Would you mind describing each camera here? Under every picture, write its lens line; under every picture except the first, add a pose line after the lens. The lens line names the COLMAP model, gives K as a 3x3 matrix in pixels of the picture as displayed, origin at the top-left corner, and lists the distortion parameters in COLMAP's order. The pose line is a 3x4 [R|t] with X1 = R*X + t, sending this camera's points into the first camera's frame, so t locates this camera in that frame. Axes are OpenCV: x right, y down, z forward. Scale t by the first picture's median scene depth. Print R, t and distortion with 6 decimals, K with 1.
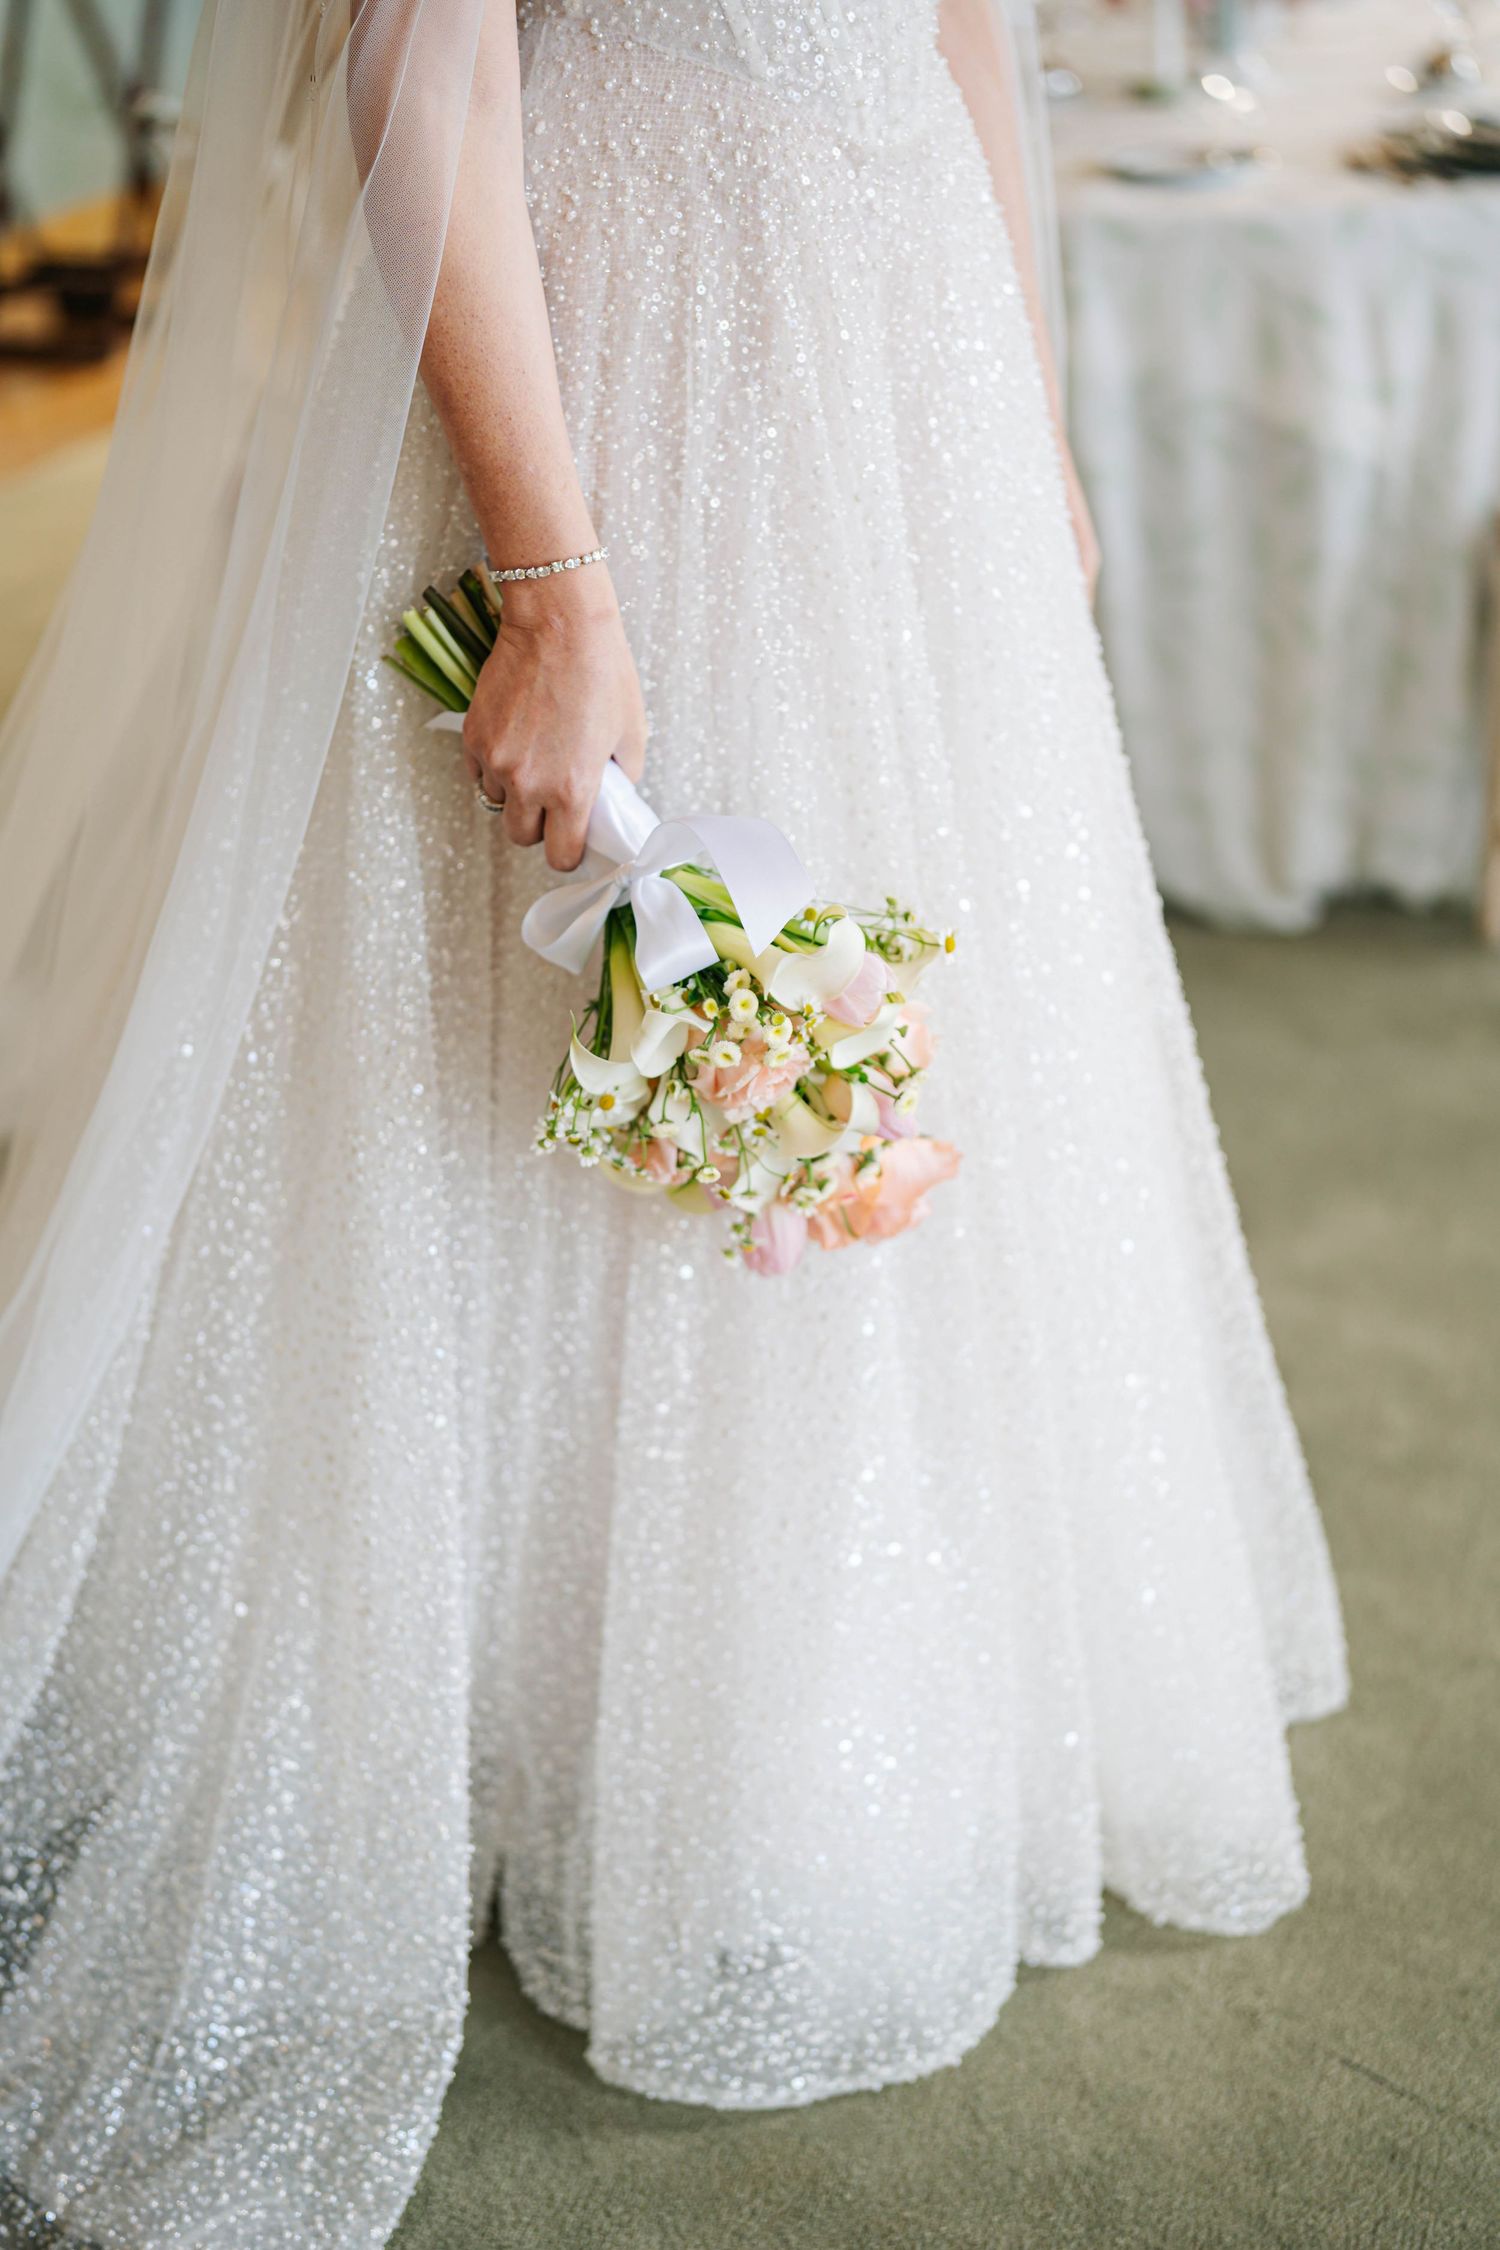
lens RADIAL K [[3128.2, 0, 749.0], [0, 3128.2, 1119.9], [0, 0, 1]] dist [0.002128, 0.031395]
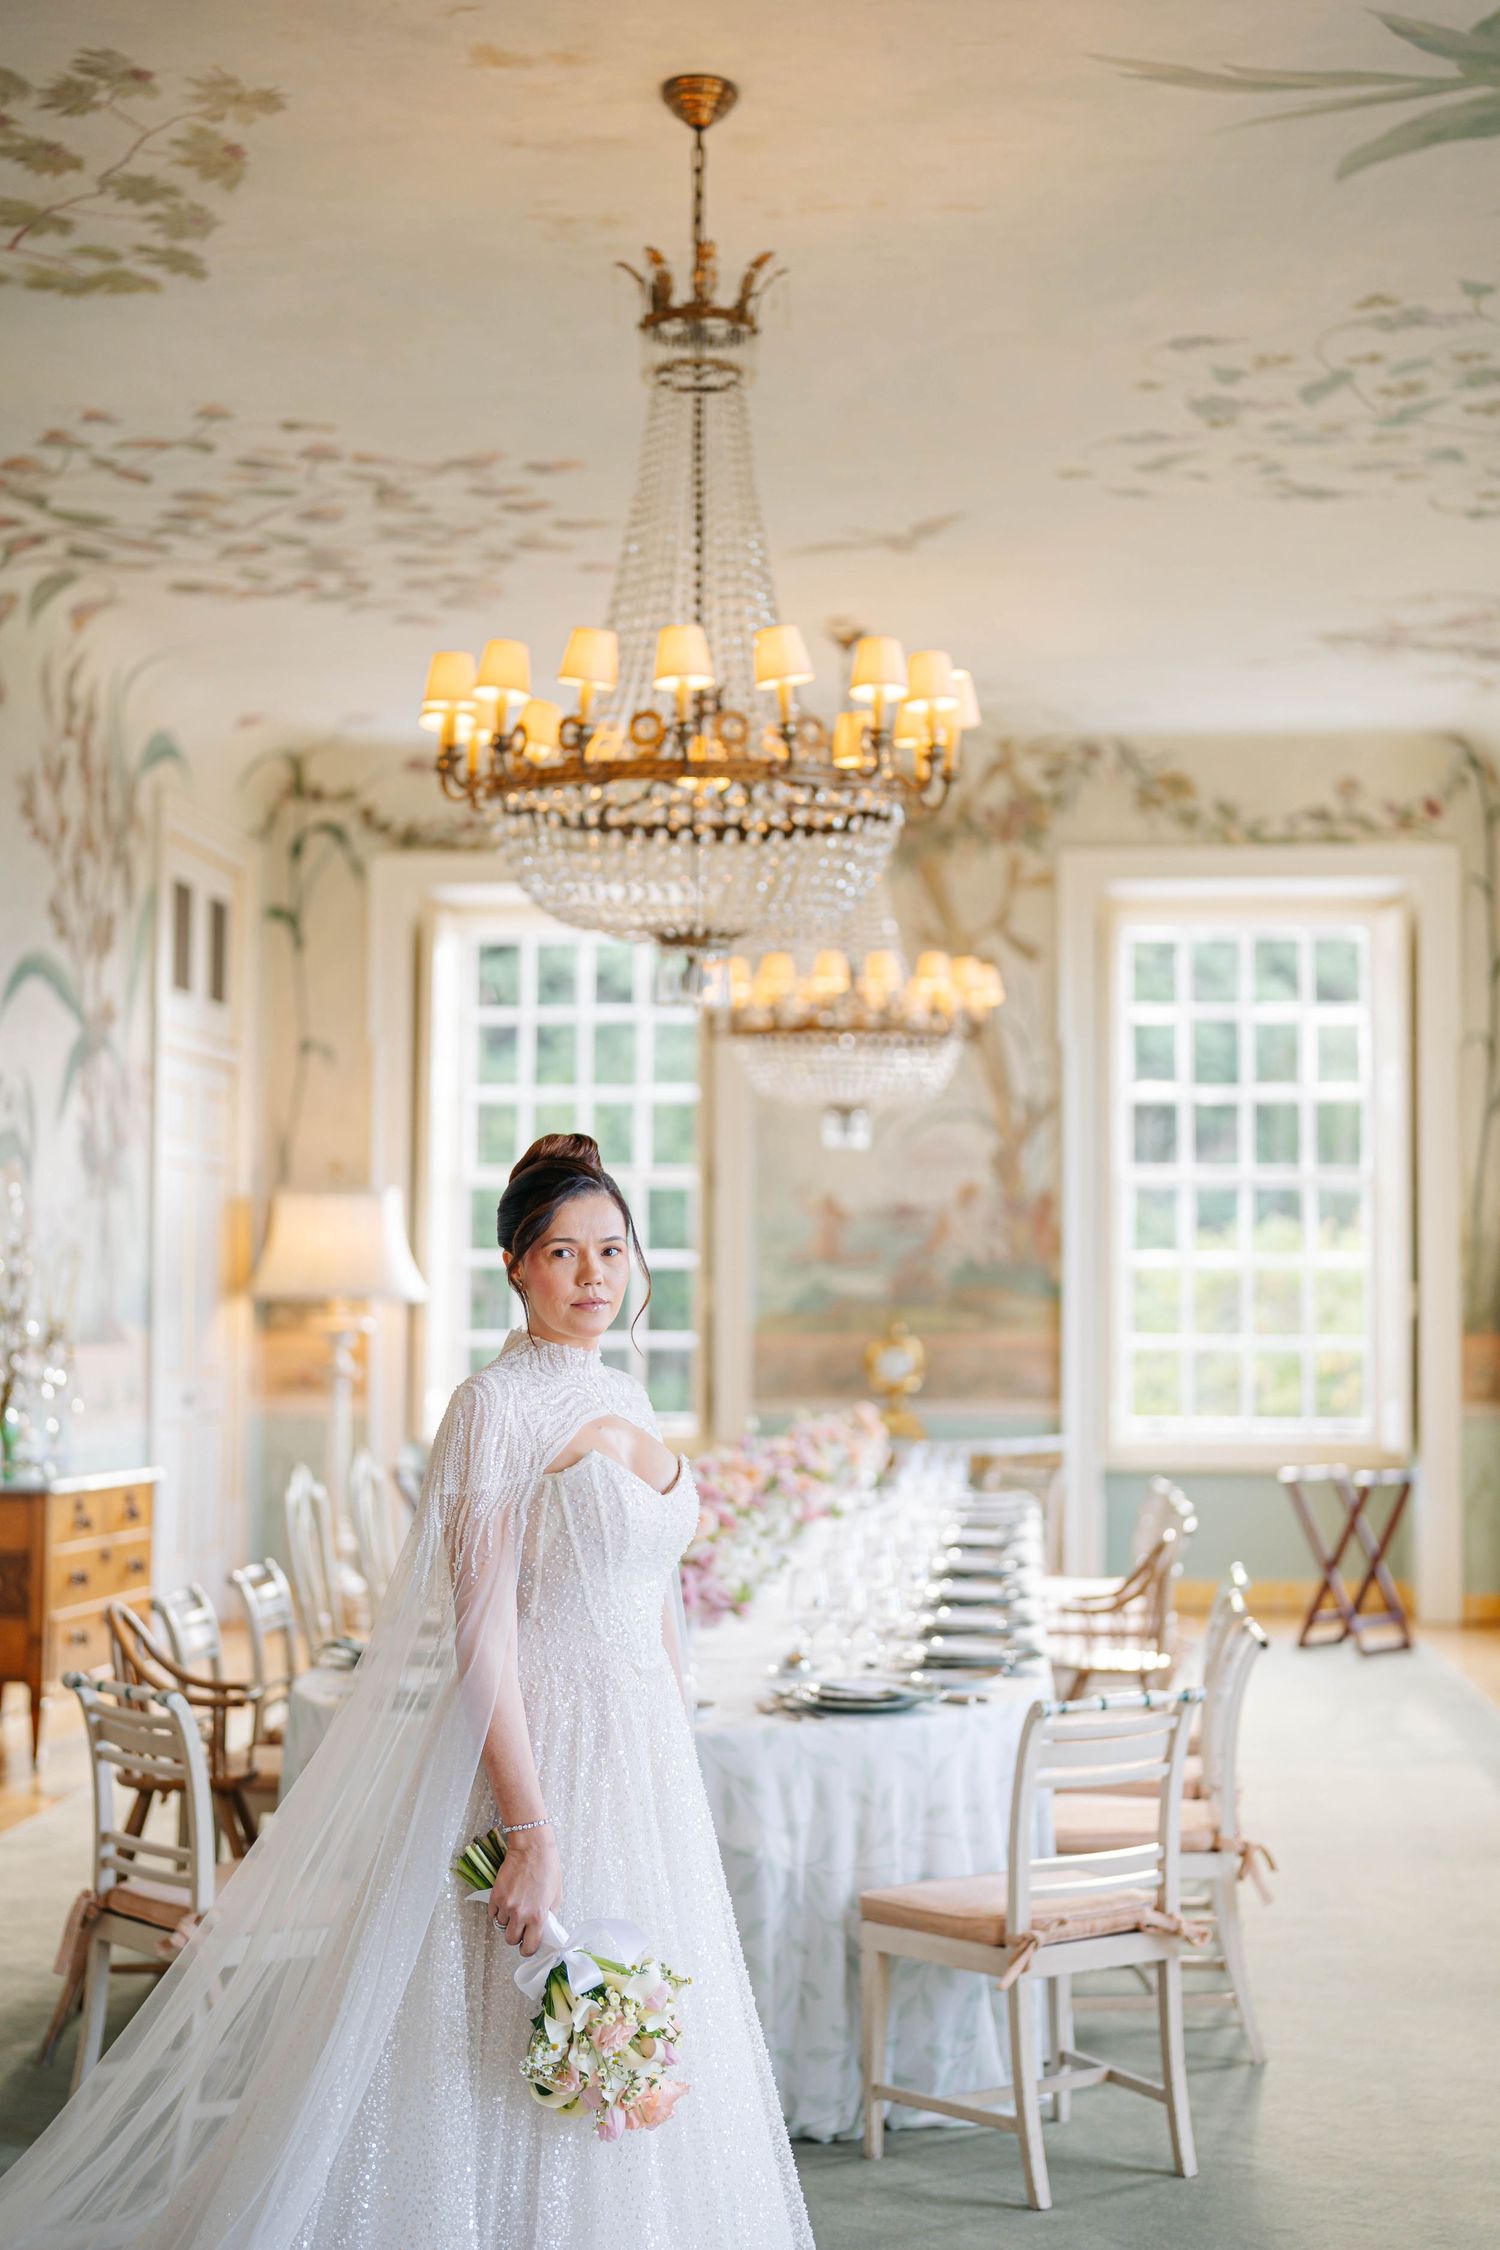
lens RADIAL K [[3075.5, 0, 750.0], [0, 3075.5, 1125.0], [0, 0, 1]] dist [-0.005831, 0.093383]
pose [[0.974718, 0.048096, 0.218200, -0.448416], [0.064113, 0.875288, -0.479334, 0.515911], [-0.214041, 0.481205, 0.850075, -1.382919]]
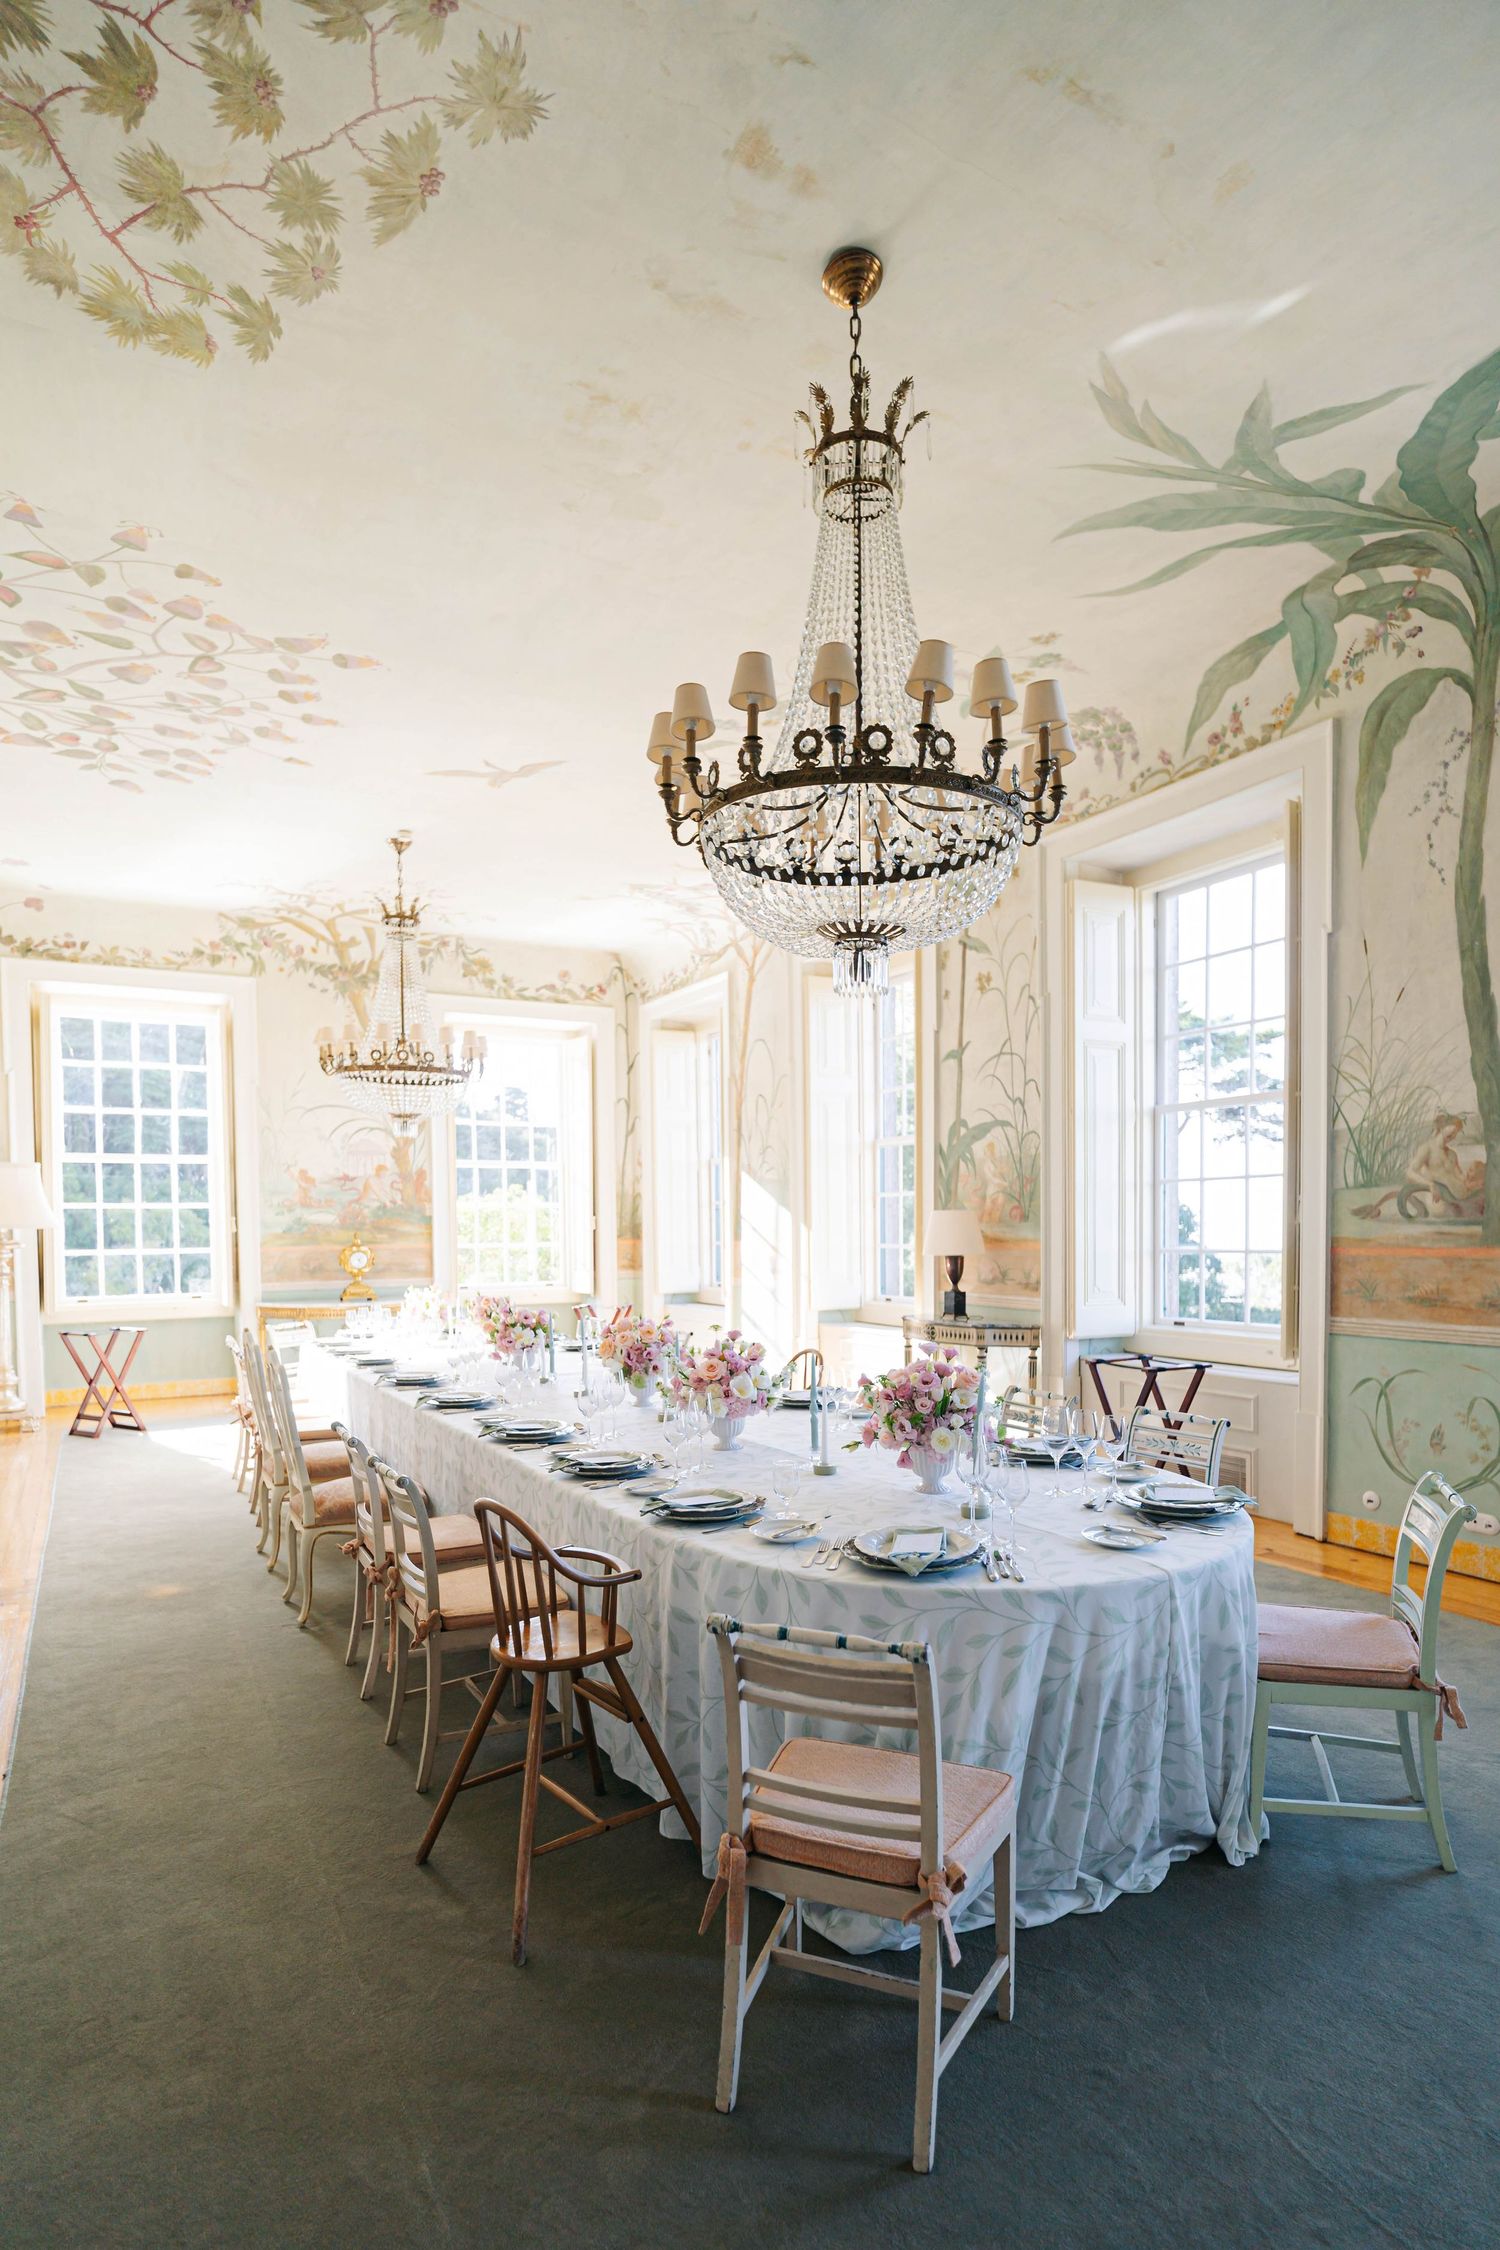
lens RADIAL K [[1170.1, 0, 746.7], [0, 1170.1, 1259.8], [0, 0, 1]] dist [-0.024141, 0.011562]
pose [[0.677770, 0.002491, 0.735269, -1.307629], [0.309538, 0.906096, -0.288402, -0.671682], [-0.666943, 0.423064, 0.613354, 1.205120]]
